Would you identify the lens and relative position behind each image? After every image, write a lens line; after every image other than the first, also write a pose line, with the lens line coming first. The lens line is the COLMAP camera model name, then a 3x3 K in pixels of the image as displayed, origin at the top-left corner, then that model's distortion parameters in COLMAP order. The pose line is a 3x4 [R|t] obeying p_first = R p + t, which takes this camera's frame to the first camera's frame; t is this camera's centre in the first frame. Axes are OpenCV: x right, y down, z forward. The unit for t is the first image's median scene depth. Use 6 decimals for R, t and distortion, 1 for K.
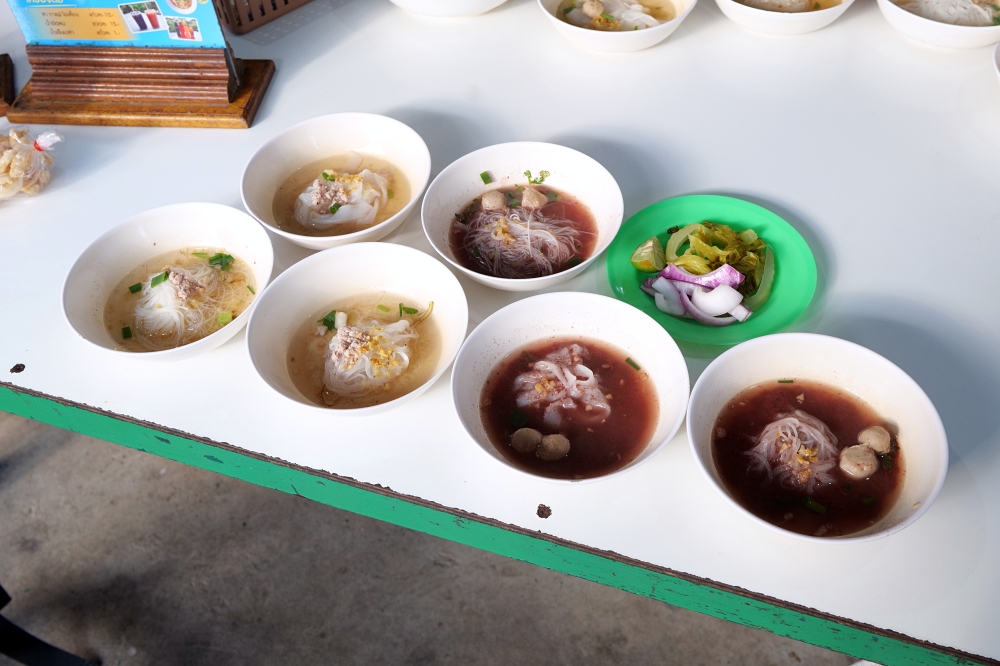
lens RADIAL K [[943.3, 0, 500.0], [0, 943.3, 333.0], [0, 0, 1]] dist [0.003942, -0.008374]
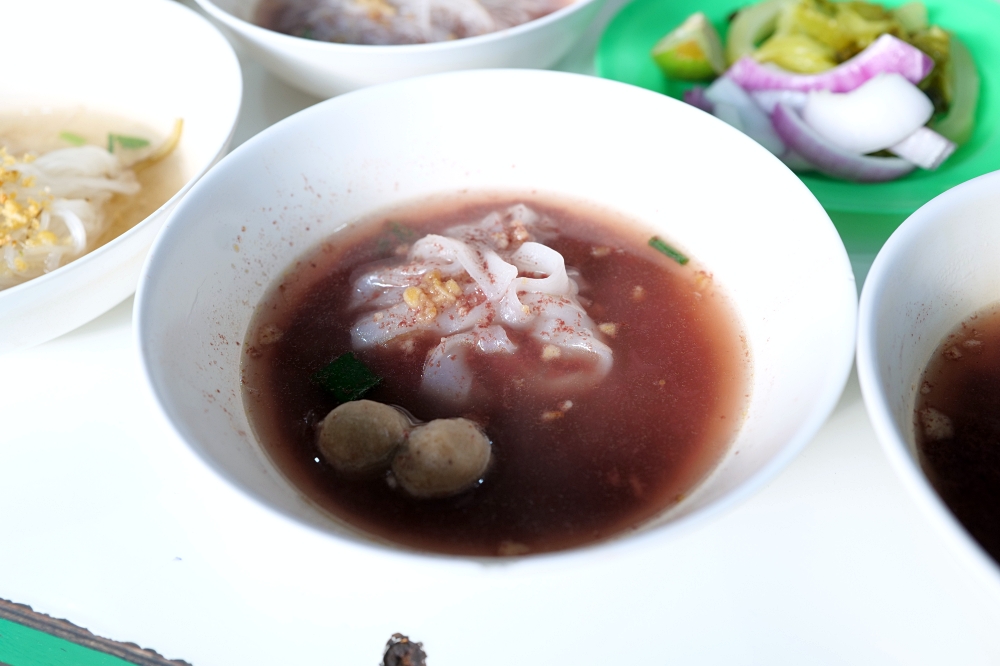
lens RADIAL K [[943.3, 0, 500.0], [0, 943.3, 333.0], [0, 0, 1]] dist [0.003942, -0.008374]
pose [[0.999215, 0.021888, 0.033030, 0.056936], [-0.019617, 0.997522, -0.067569, 0.086893], [-0.034427, 0.066868, 0.997168, 0.583272]]
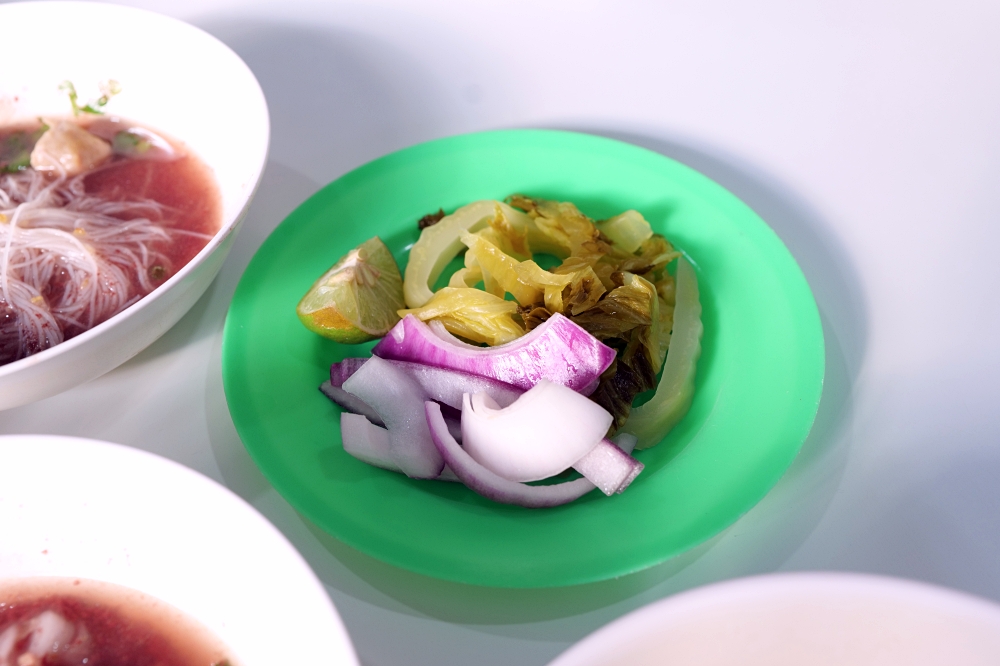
lens RADIAL K [[943.3, 0, 500.0], [0, 943.3, 333.0], [0, 0, 1]] dist [0.003942, -0.008374]
pose [[0.995456, -0.037421, 0.087560, 0.186207], [0.039091, 0.999084, -0.017427, -0.060272], [-0.086828, 0.020770, 0.996007, 0.661634]]
